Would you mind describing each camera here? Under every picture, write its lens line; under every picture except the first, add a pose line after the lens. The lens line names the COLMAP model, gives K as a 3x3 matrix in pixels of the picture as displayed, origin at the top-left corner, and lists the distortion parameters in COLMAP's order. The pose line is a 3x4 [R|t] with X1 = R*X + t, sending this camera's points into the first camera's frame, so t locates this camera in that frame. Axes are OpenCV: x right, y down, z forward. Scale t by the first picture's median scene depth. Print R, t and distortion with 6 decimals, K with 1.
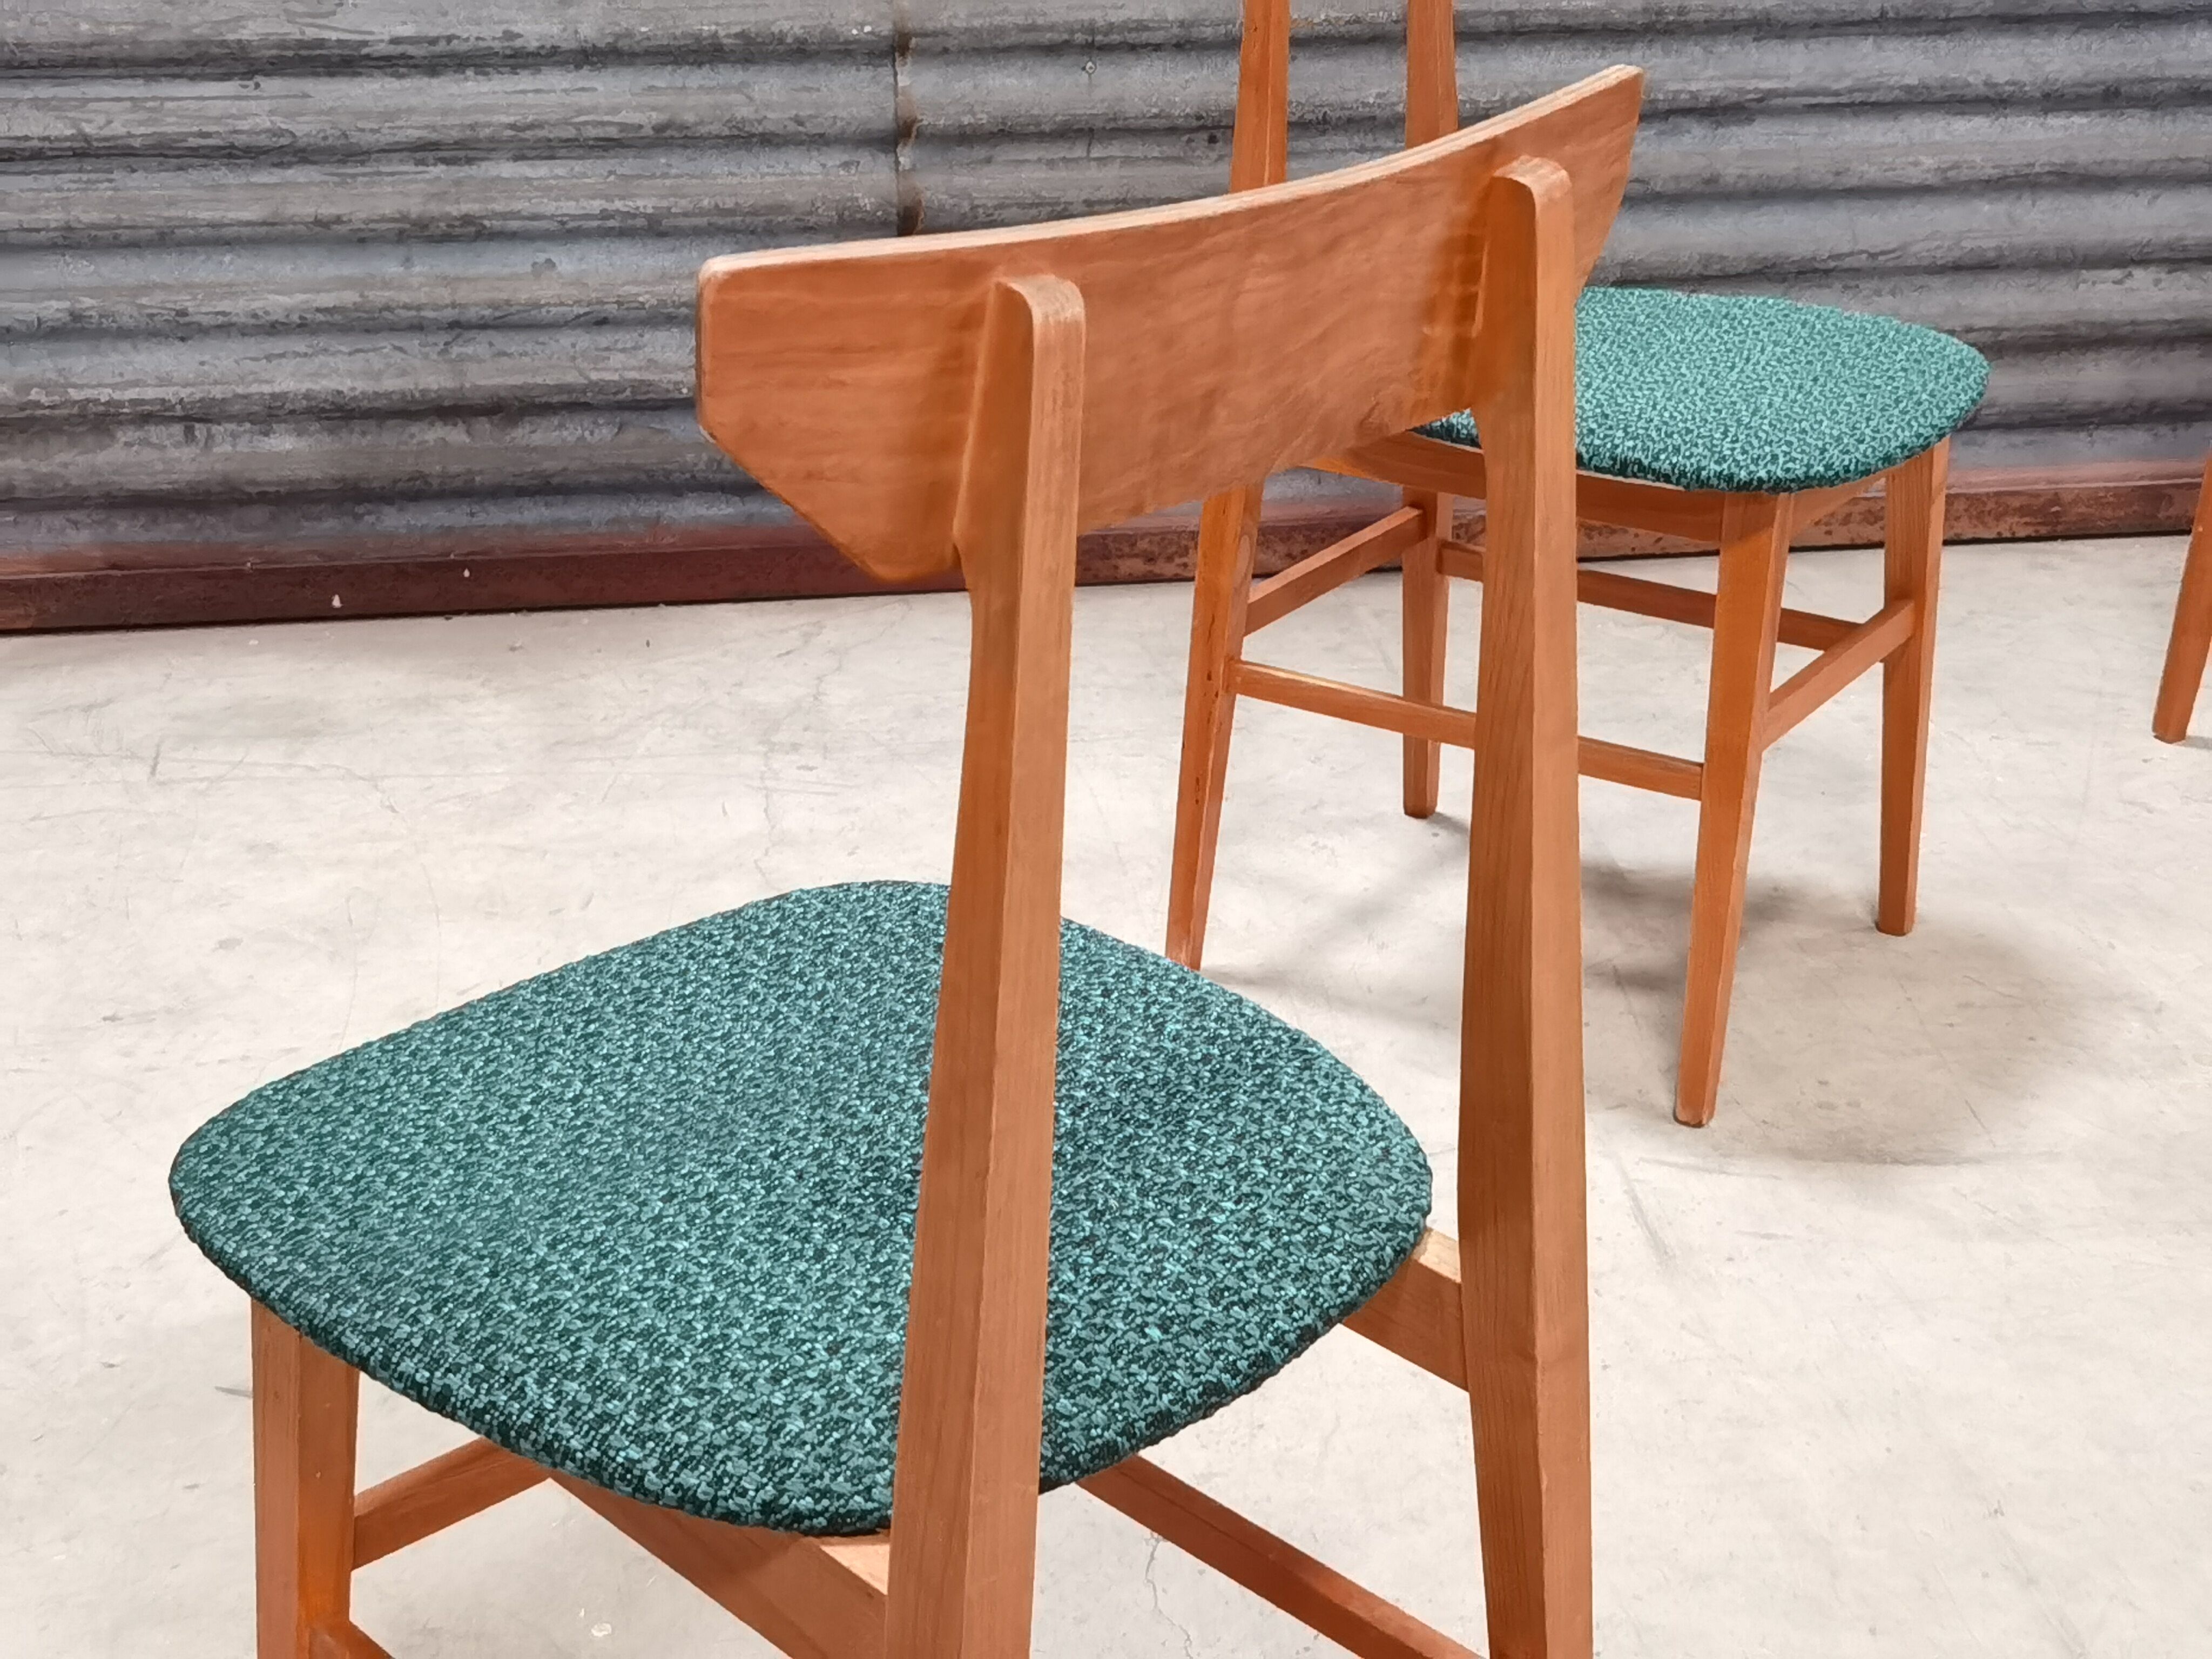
lens RADIAL K [[3268.4, 0, 1109.1], [0, 3268.4, 819.0], [0, 0, 1]] dist [-0.021579, -0.175116]
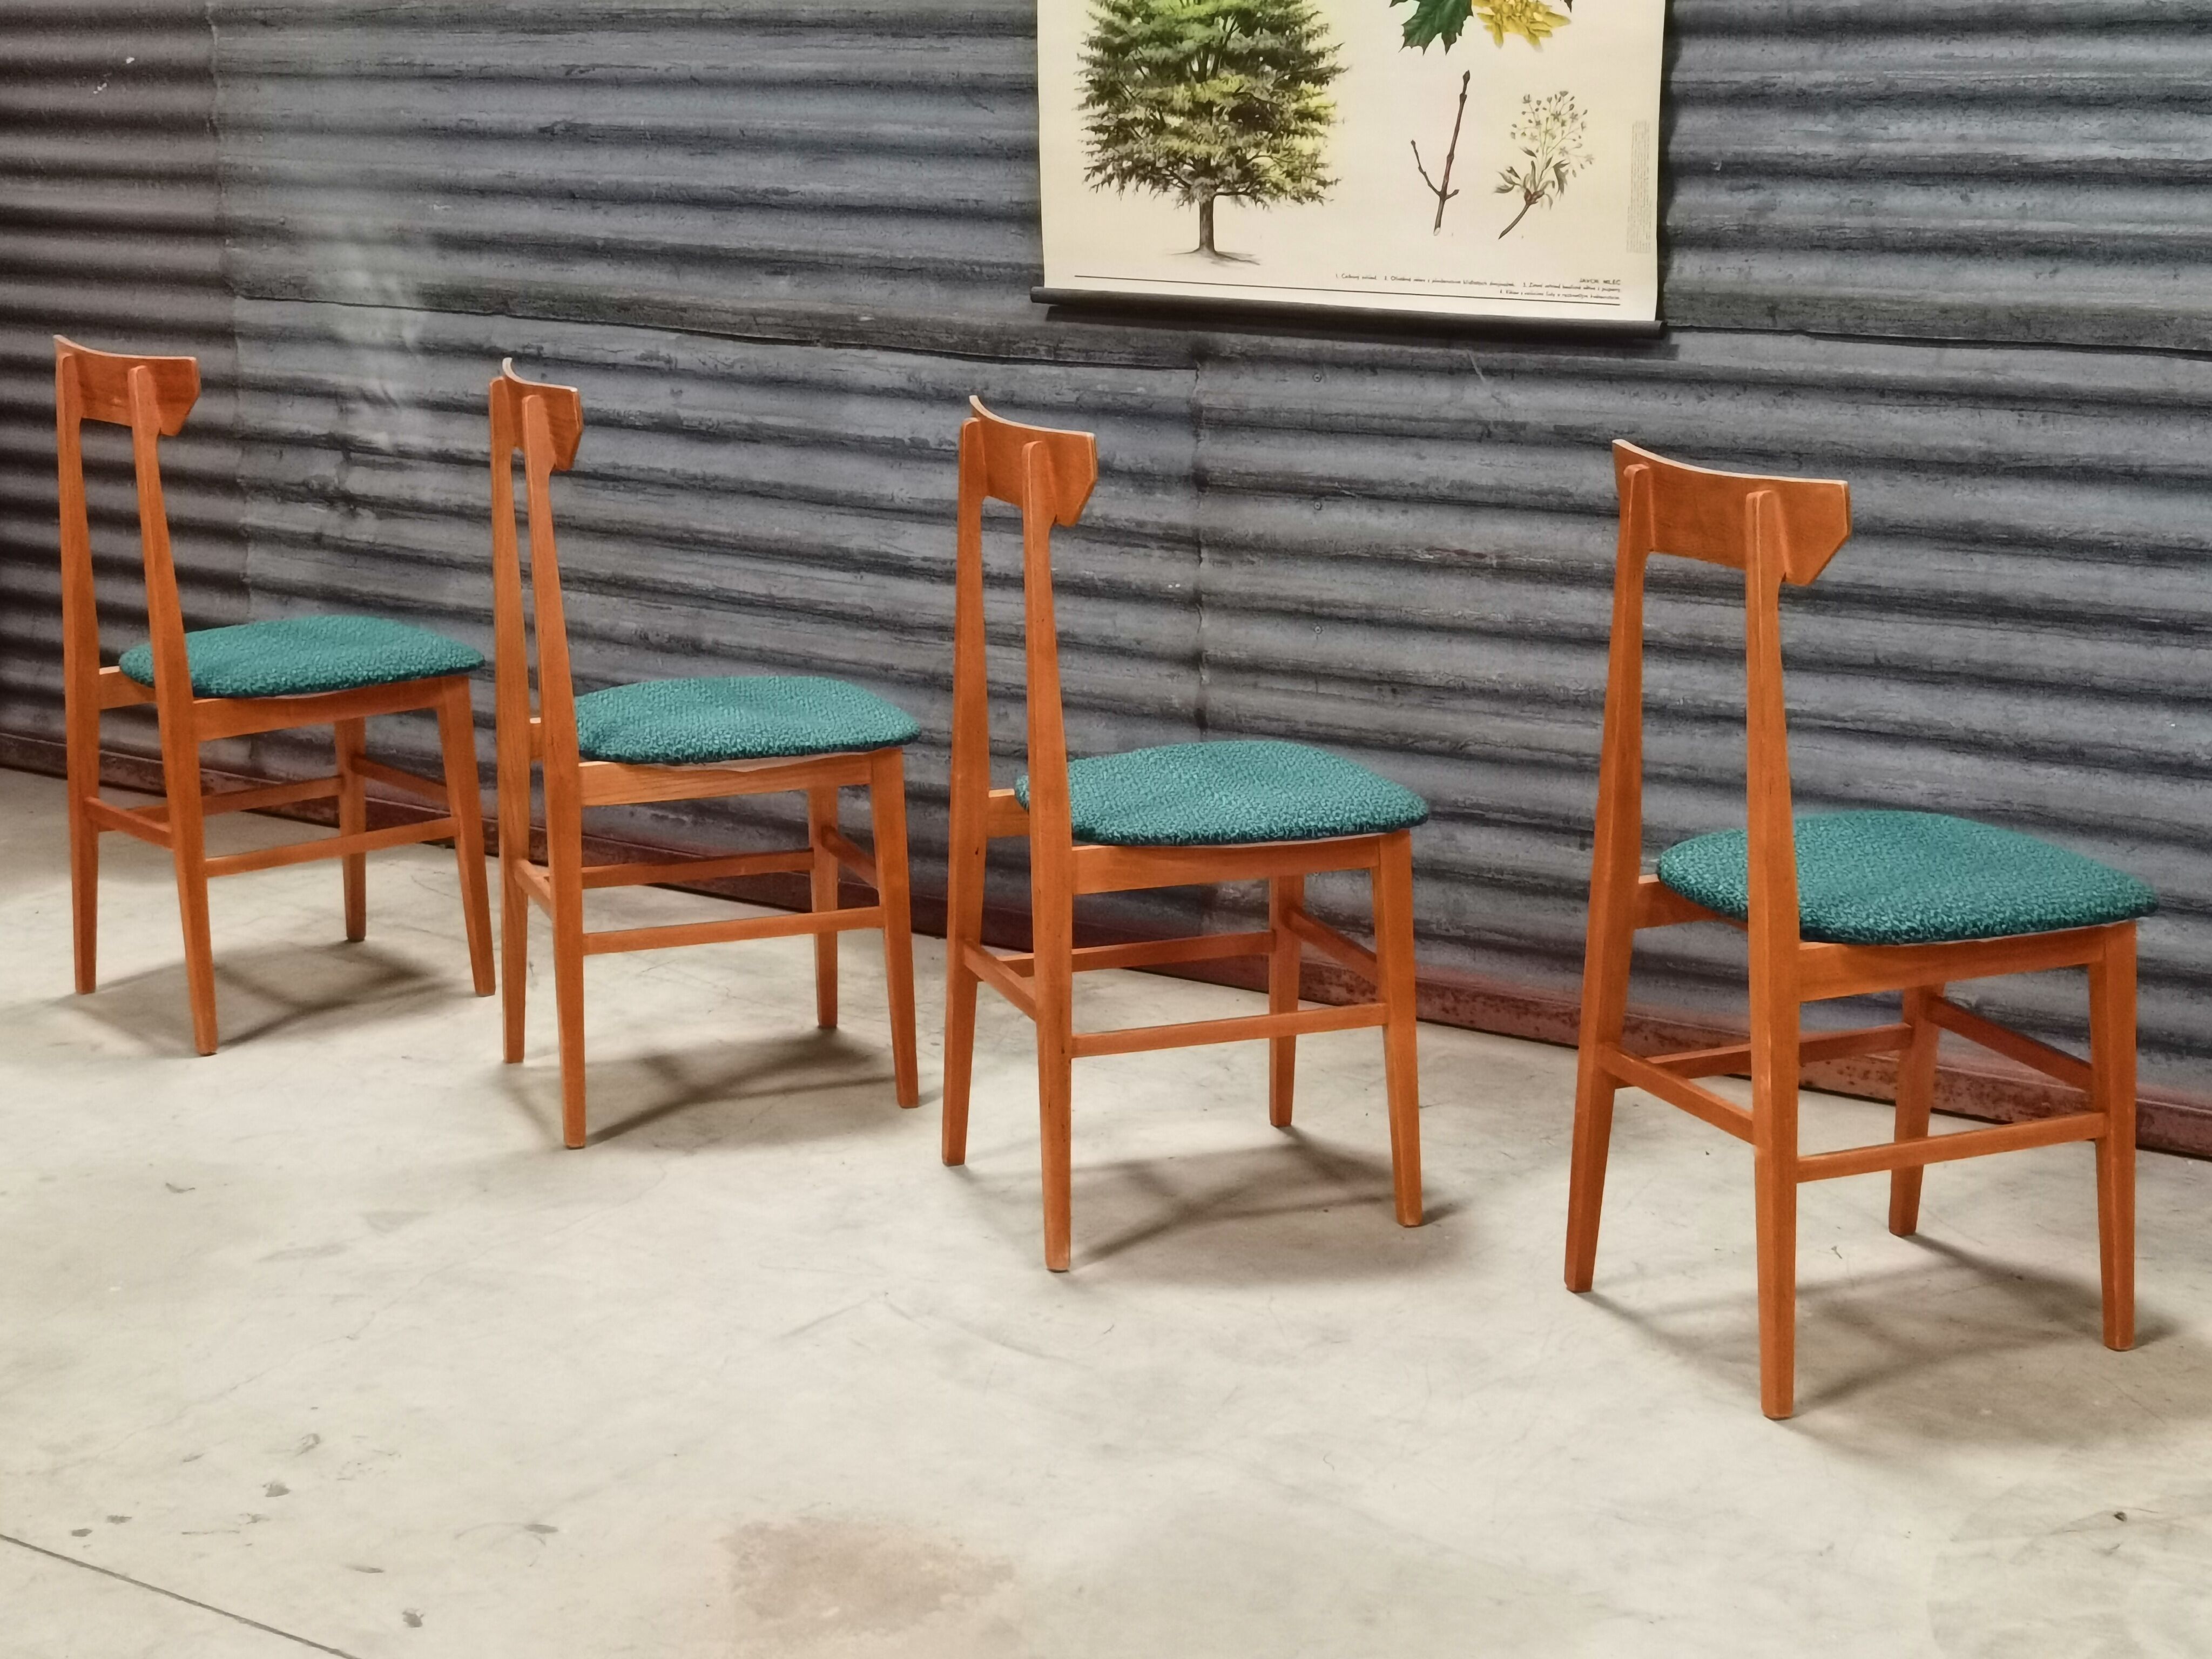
lens RADIAL K [[3369.3, 0, 1106.0], [0, 3369.3, 829.5], [0, 0, 1]] dist [0.151446, -0.675059]
pose [[0.753812, 0.150785, -0.639556, 0.883081], [-0.260005, 0.962323, -0.079572, -0.007322], [0.603461, 0.226270, 0.764615, -0.154749]]
